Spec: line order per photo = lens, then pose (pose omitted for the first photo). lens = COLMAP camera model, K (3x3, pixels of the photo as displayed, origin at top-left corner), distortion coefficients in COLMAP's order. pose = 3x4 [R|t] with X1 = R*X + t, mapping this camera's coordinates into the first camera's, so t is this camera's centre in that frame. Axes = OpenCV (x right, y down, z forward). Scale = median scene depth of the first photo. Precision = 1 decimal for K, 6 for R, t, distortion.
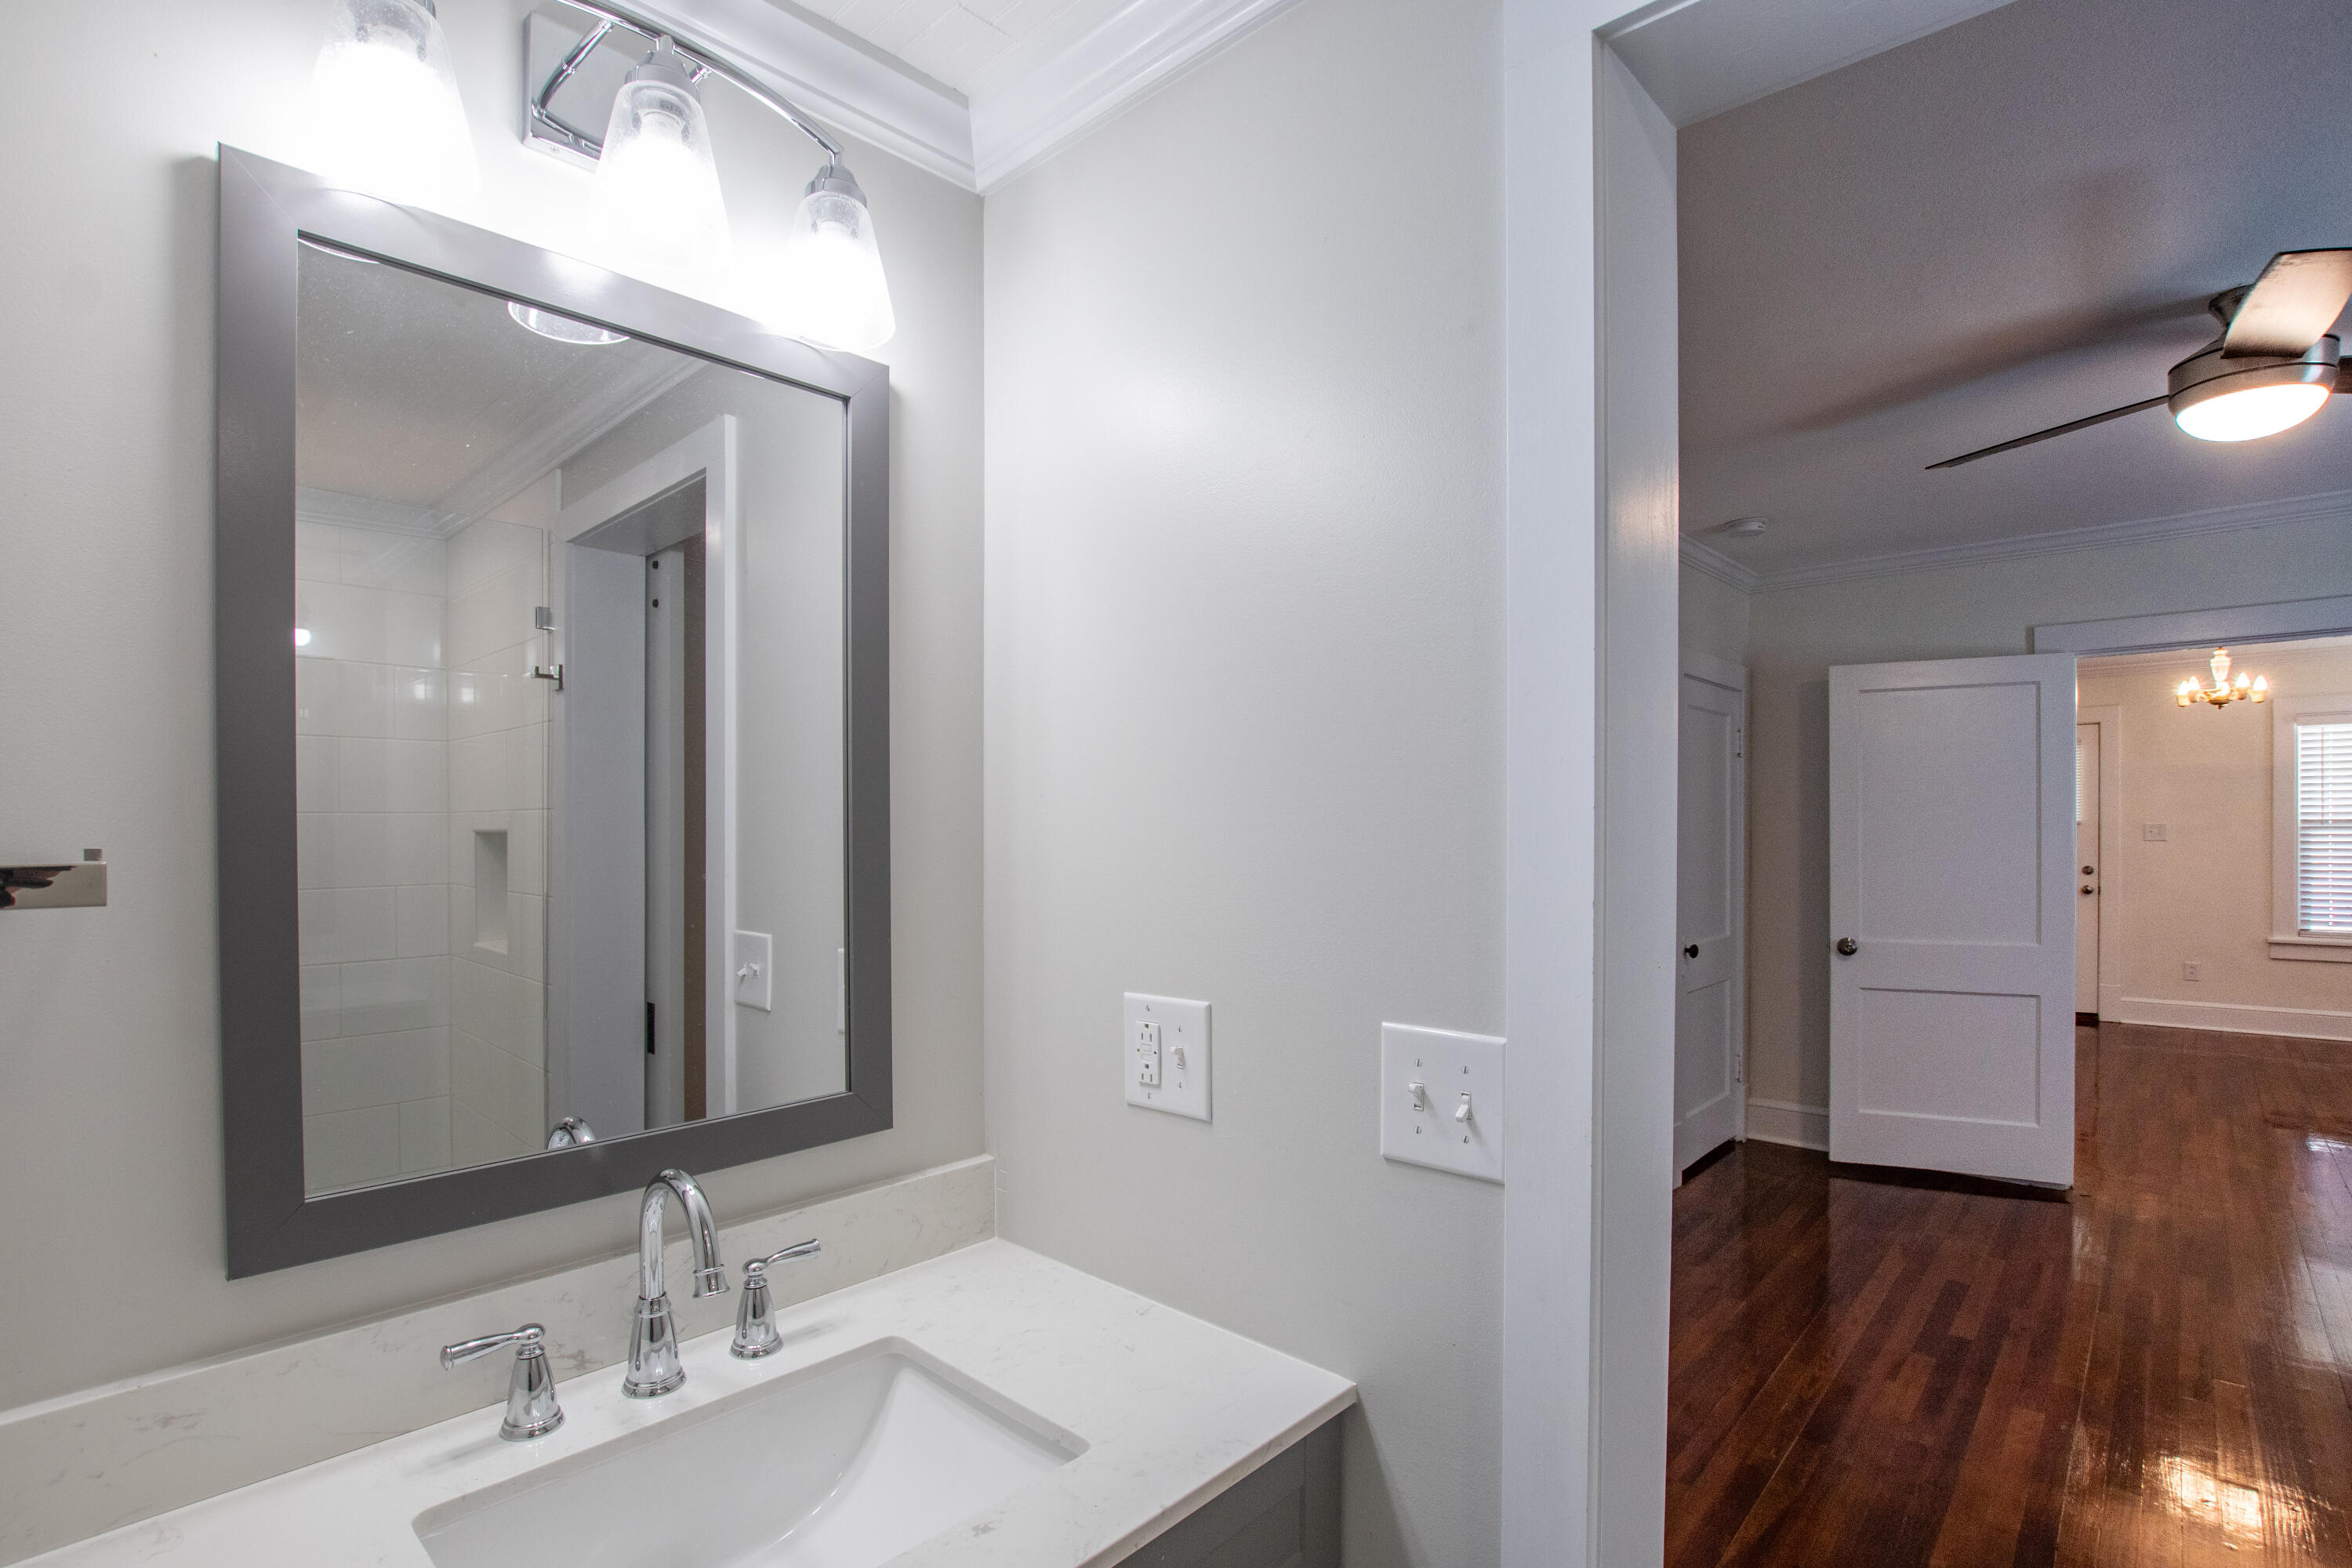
lens RADIAL K [[1115.3, 0, 1130.7], [0, 1115.3, 826.9], [0, 0, 1]] dist [-0.031467, 0.000523]
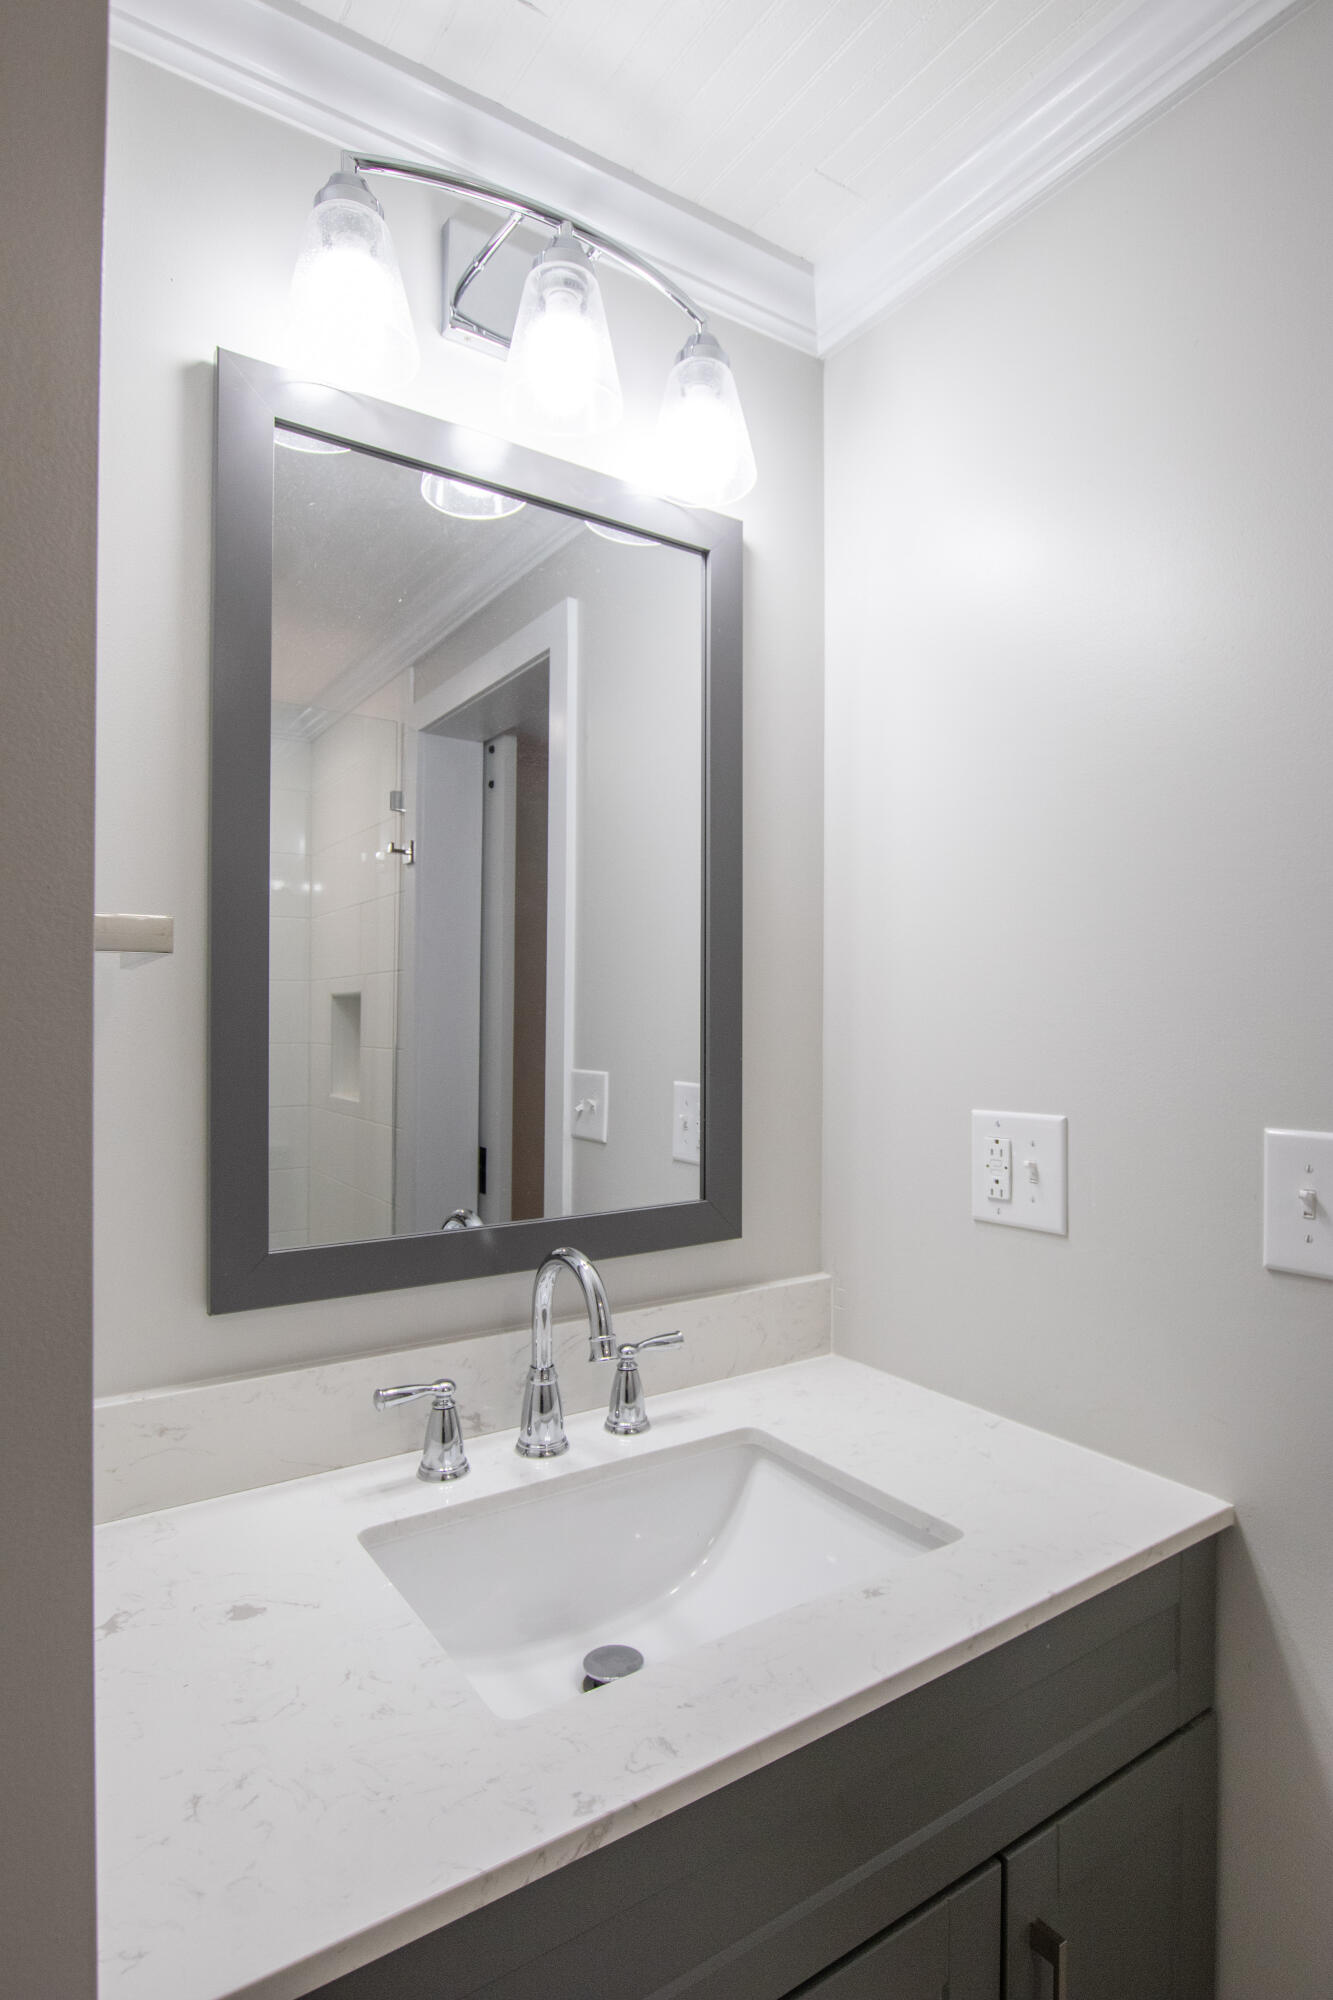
lens RADIAL K [[1069.7, 0, 666.5], [0, 1069.7, 1000.0], [0, 0, 1]] dist [-0.025110, -0.000216]
pose [[0.978825, -0.000538, -0.204701, -0.087818], [-0.003029, 0.999849, -0.017114, 0.072598], [0.204679, 0.017372, 0.978675, -0.017066]]
